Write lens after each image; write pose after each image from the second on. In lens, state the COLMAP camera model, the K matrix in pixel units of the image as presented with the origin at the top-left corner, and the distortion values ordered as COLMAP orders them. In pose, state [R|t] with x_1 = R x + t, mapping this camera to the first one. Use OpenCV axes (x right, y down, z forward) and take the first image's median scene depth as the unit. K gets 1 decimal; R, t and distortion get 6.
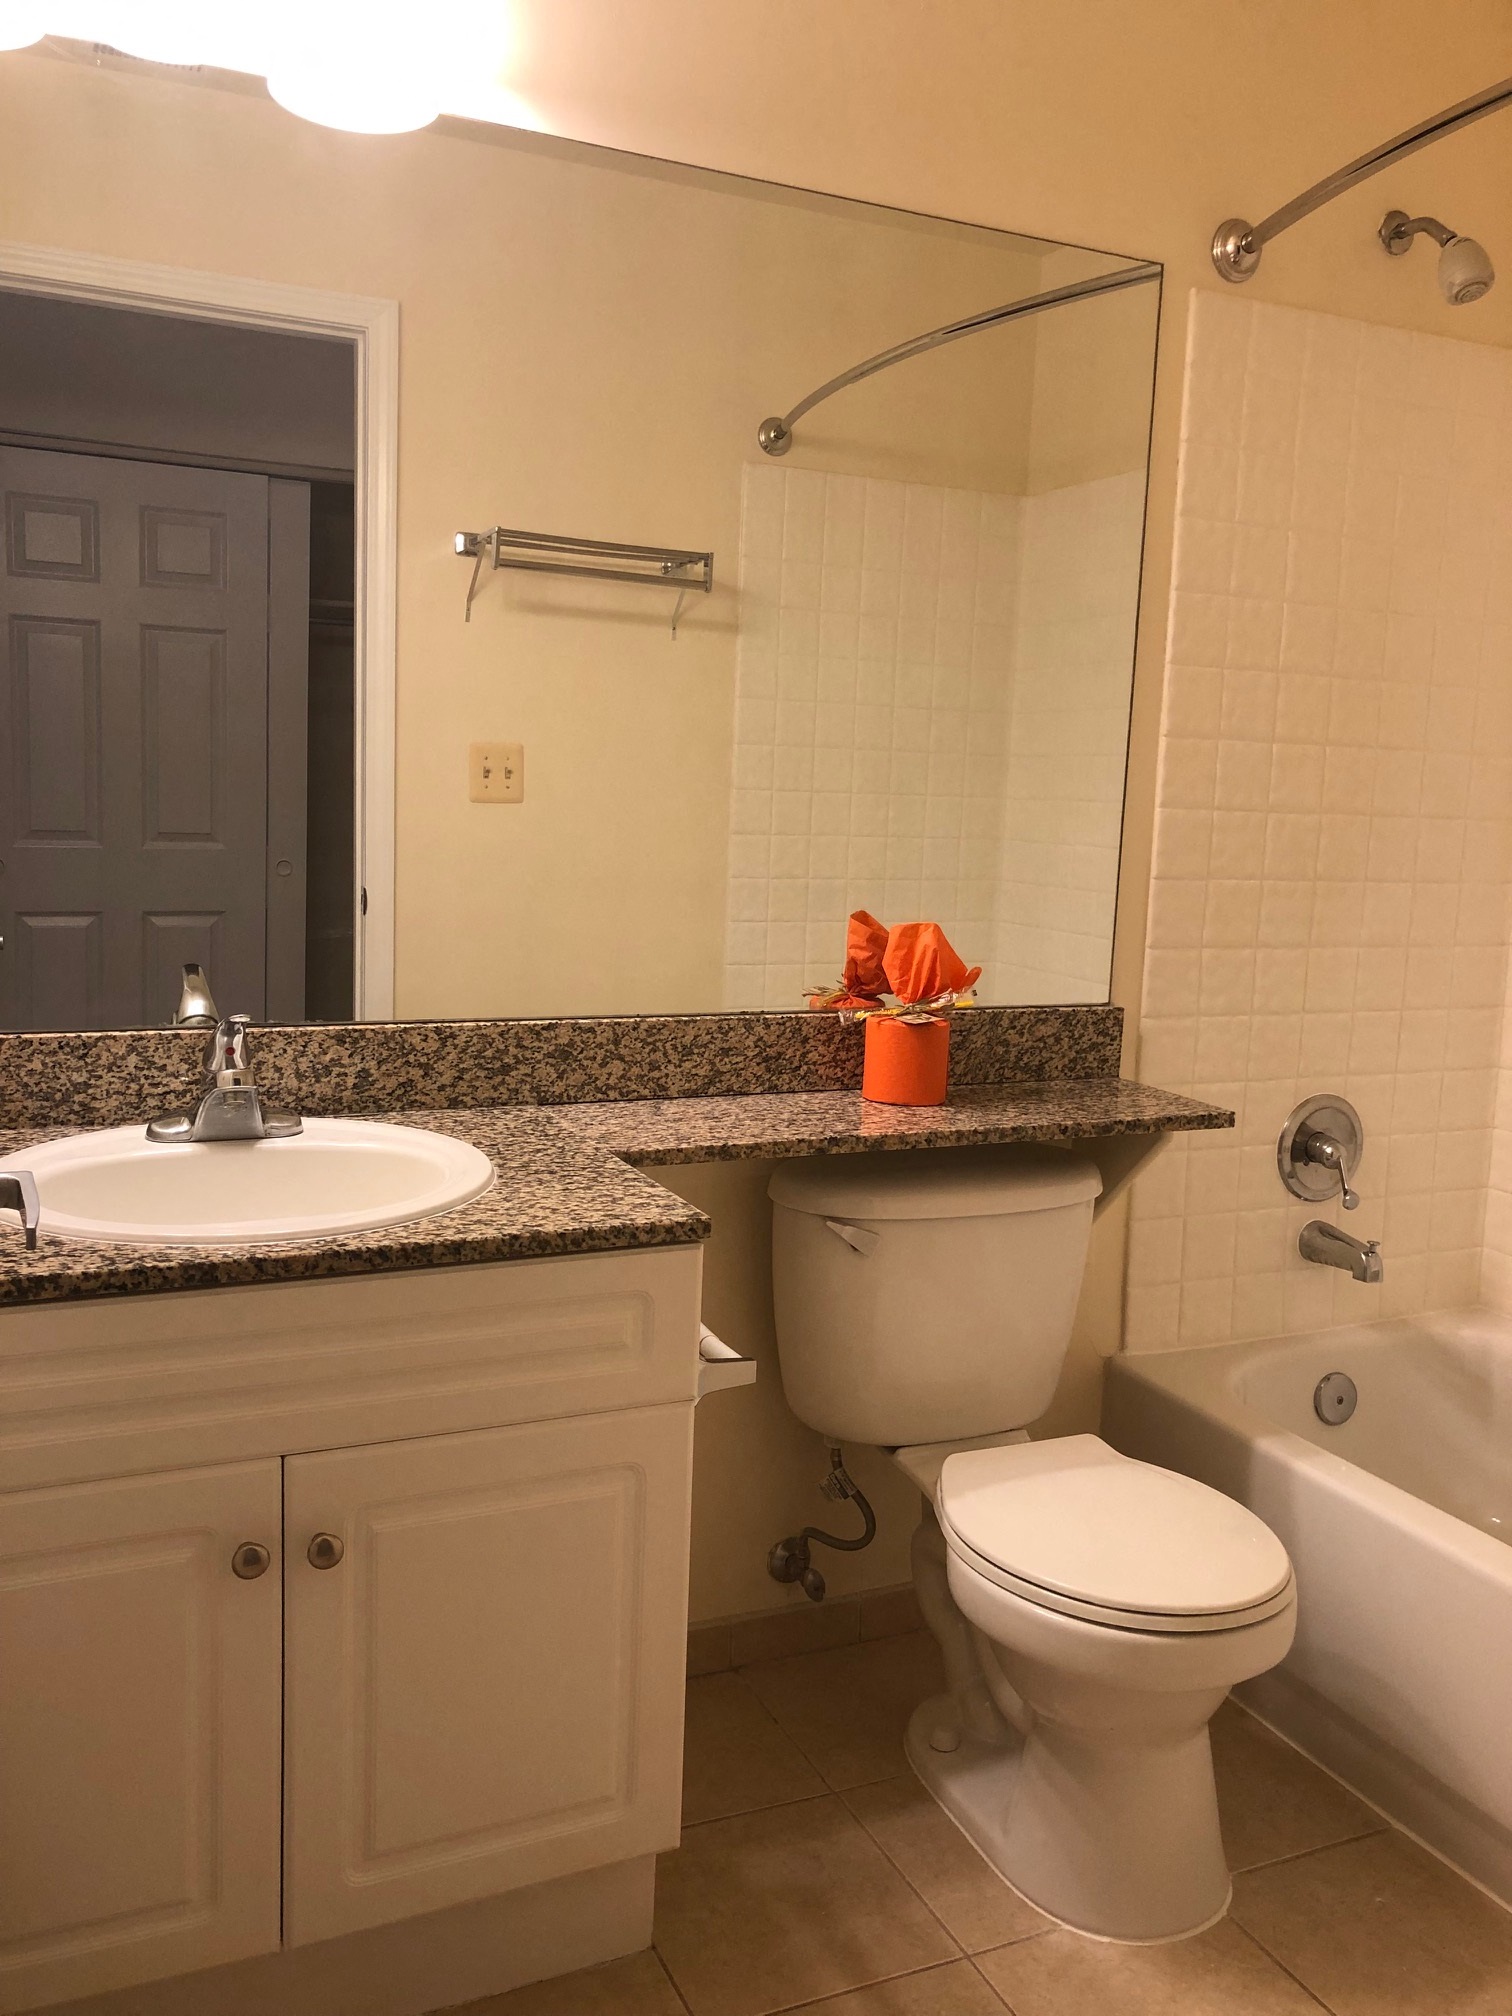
lens RADIAL K [[1652.2, 0, 756.0], [0, 1652.2, 1008.0], [0, 0, 1]] dist [-0.017647, 0.002228]
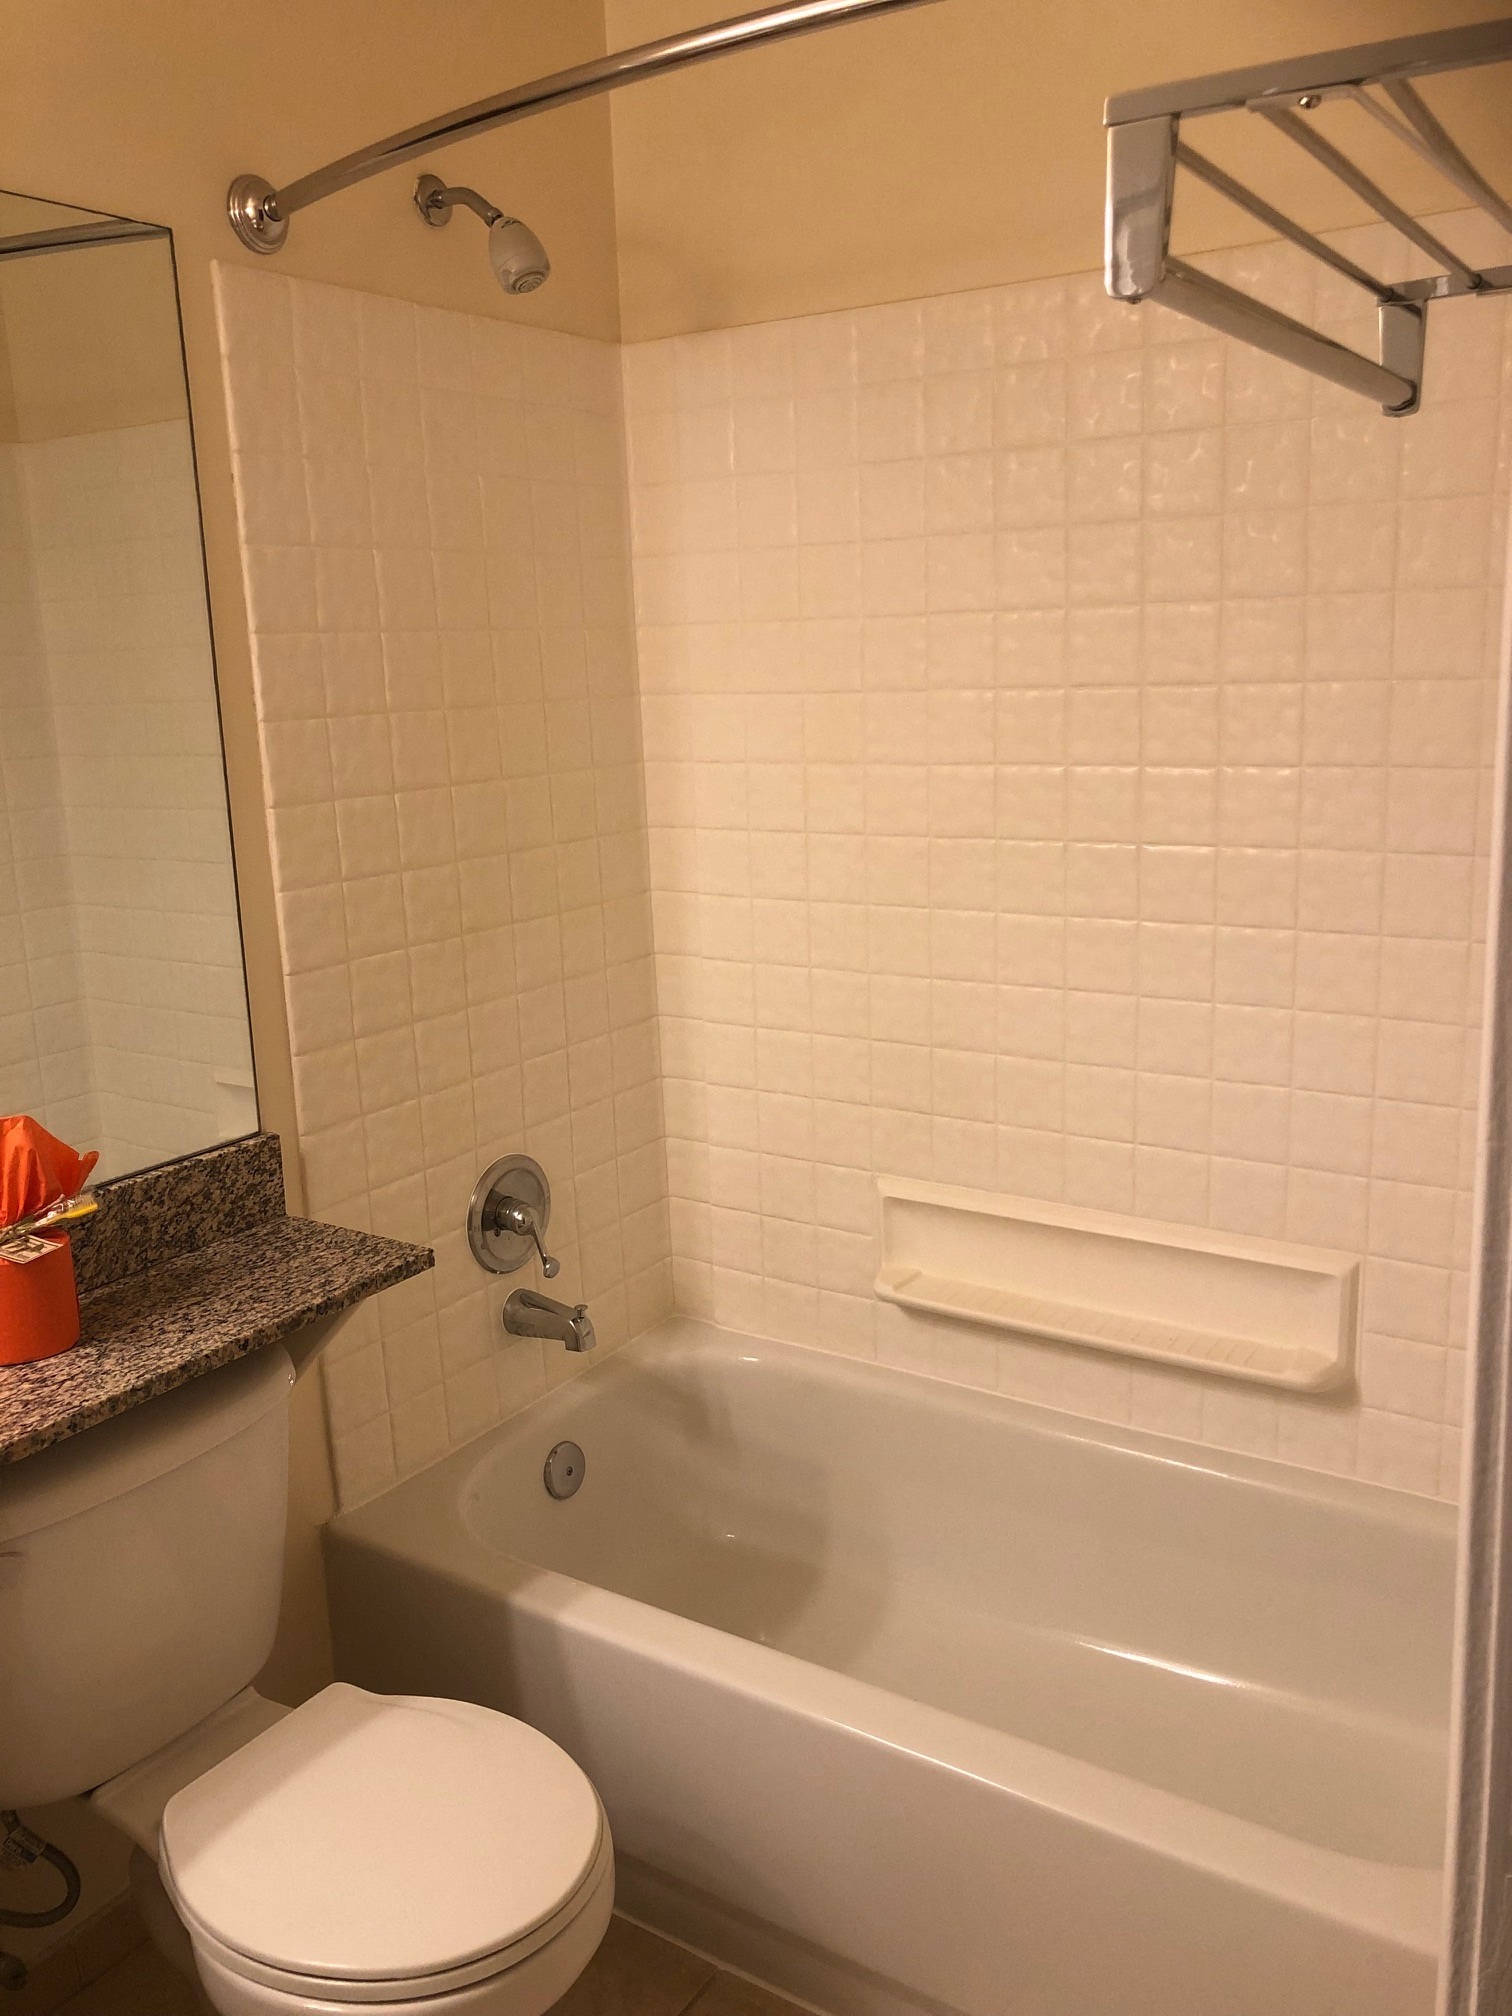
lens RADIAL K [[1663.1, 0, 757.4], [0, 1663.1, 967.2], [0, 0, 1]] dist [0.058875, -0.059786]
pose [[0.848507, -0.167057, 0.502124, 0.014183], [0.140248, 0.985924, 0.091022, -0.127491], [-0.510262, -0.006811, 0.859992, 0.133420]]
